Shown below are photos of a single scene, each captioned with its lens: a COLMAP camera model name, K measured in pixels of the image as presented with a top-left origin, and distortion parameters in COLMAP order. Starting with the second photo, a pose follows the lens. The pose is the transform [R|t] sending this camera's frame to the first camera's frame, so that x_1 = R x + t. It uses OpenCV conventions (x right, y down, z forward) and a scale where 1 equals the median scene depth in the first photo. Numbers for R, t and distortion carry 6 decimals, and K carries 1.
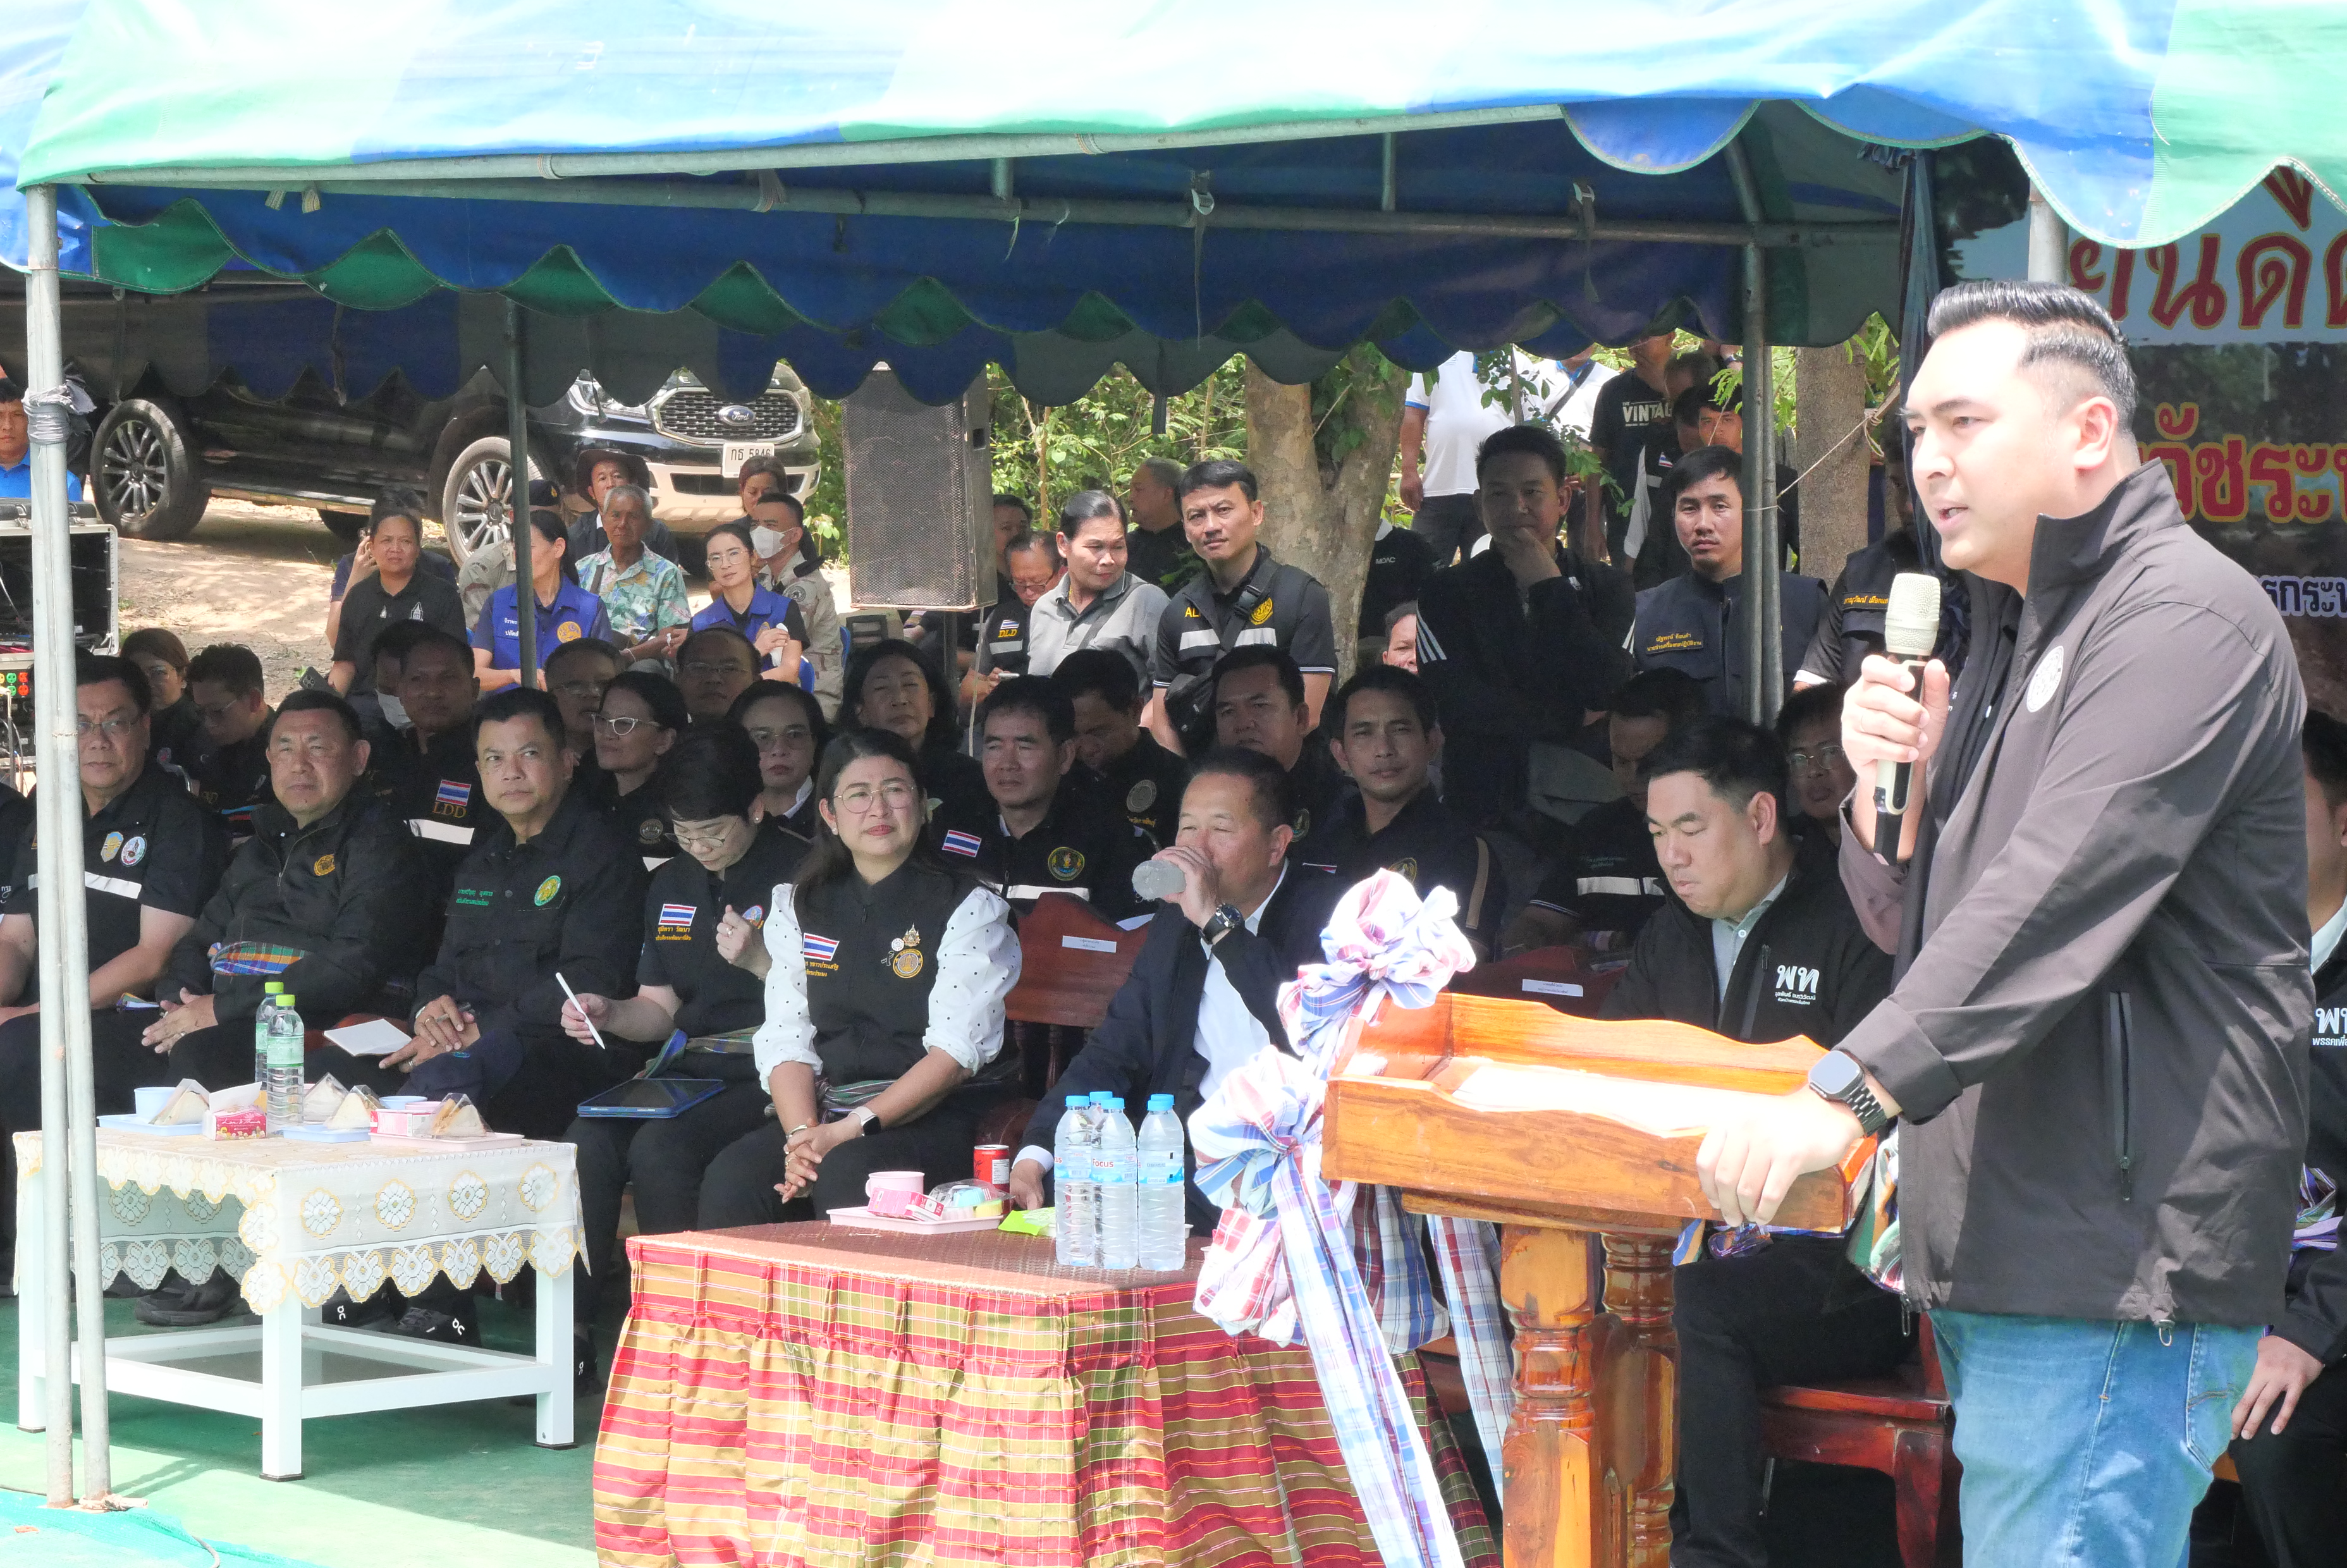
lens RADIAL K [[6251.1, 0, 1157.1], [0, 6251.1, 796.9], [0, 0, 1]] dist [0.113989, 0.000000]
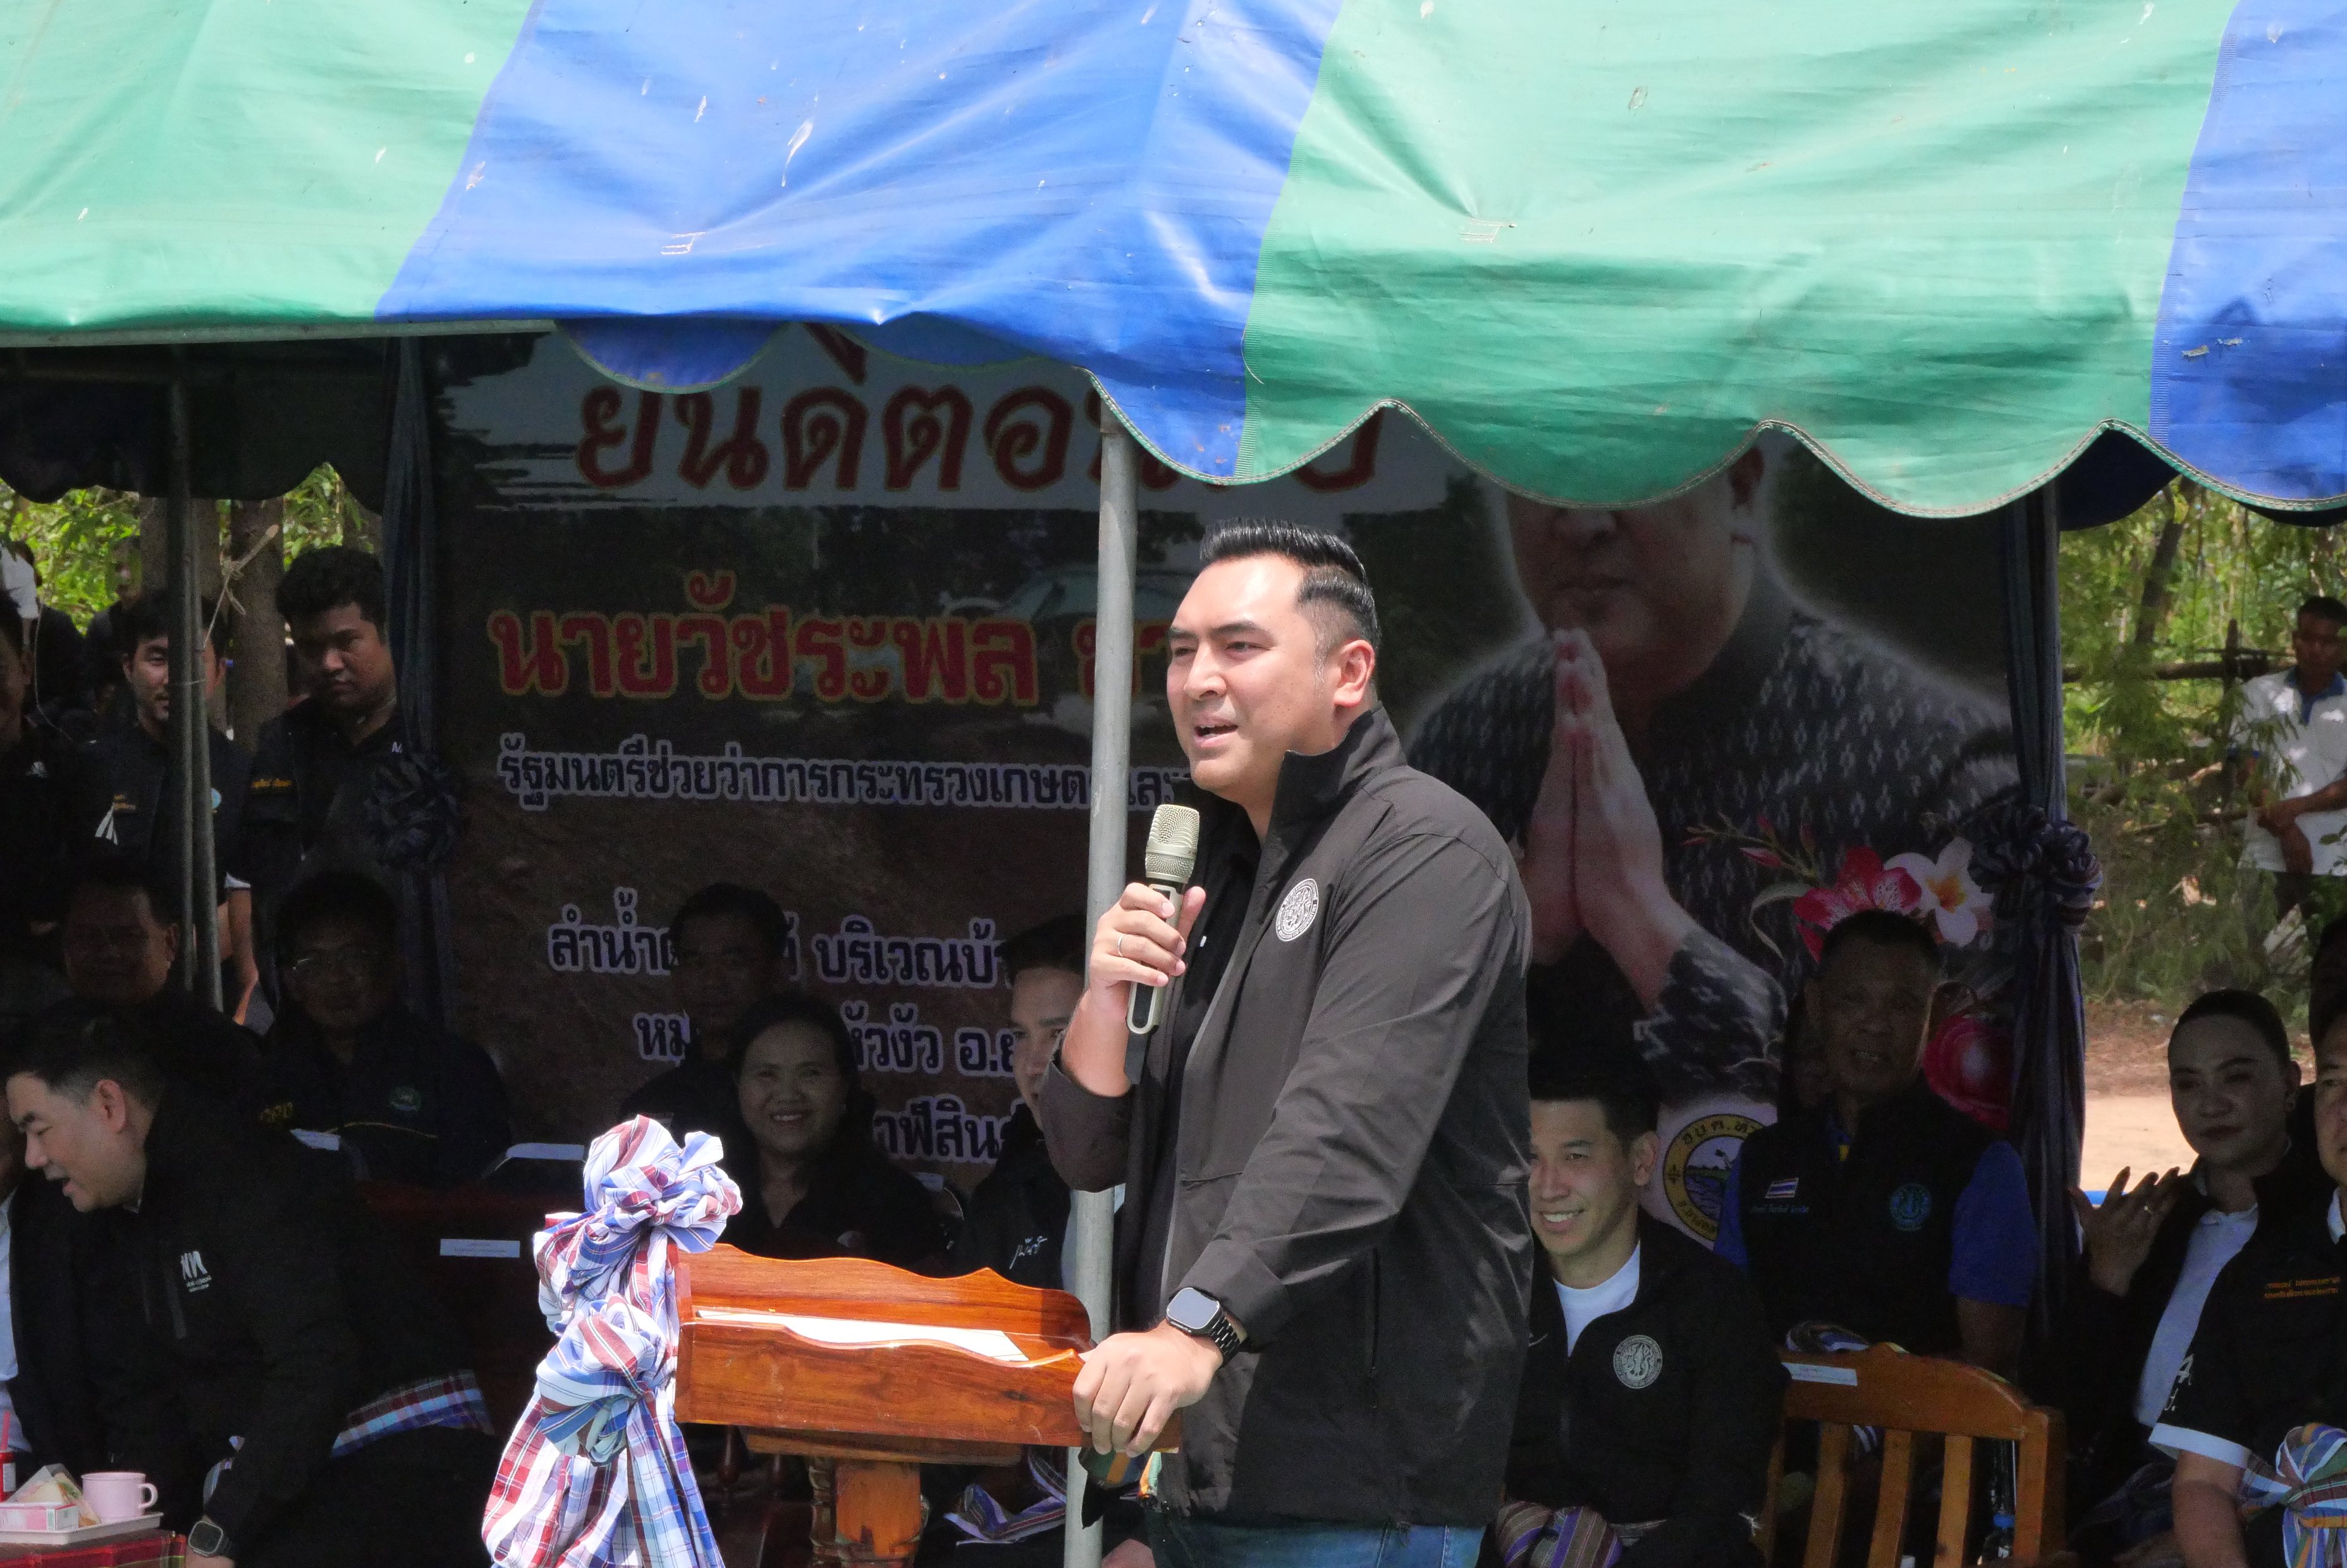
lens RADIAL K [[8173.2, 0, 1174.9], [0, 8173.2, 789.4], [0, 0, 1]] dist [0.021609, 0.000000]
pose [[0.944437, -0.014231, 0.328383, -0.288705], [0.021519, 0.999596, -0.018568, -0.013411], [-0.327986, 0.024603, 0.944362, -0.248012]]
